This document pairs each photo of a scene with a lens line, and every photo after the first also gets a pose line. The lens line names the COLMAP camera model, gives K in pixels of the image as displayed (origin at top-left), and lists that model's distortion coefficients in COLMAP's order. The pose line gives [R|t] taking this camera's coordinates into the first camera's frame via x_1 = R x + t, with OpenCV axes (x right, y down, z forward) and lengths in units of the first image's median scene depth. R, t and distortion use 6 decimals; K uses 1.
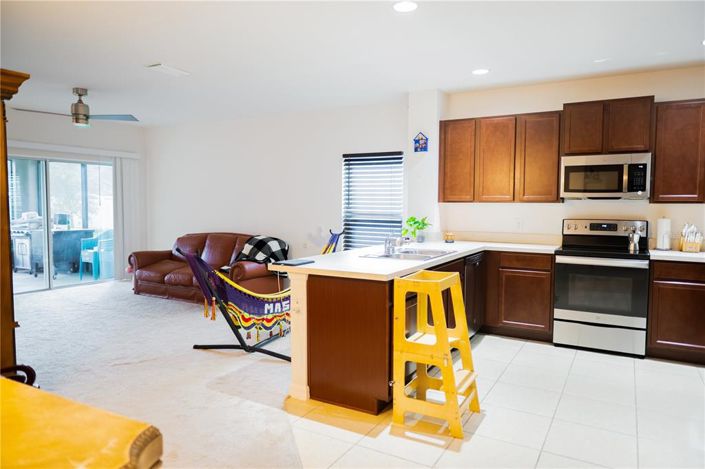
lens RADIAL K [[486.0, 0, 352.5], [0, 486.0, 234.5], [0, 0, 1]] dist [0.003192, 0.000298]
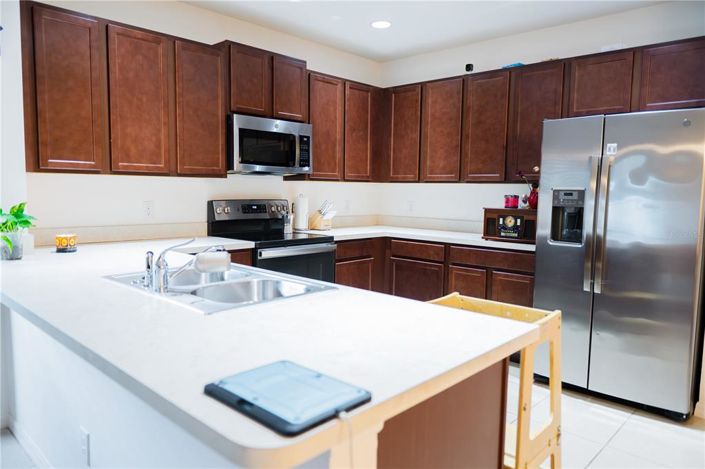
lens RADIAL K [[477.6, 0, 352.5], [0, 477.6, 234.5], [0, 0, 1]] dist [0.003870, -0.000825]
pose [[0.241109, -0.095956, 0.965743, -0.206664], [0.046709, 0.995094, 0.087211, -0.031320], [-0.969373, 0.024082, 0.244409, 0.580447]]
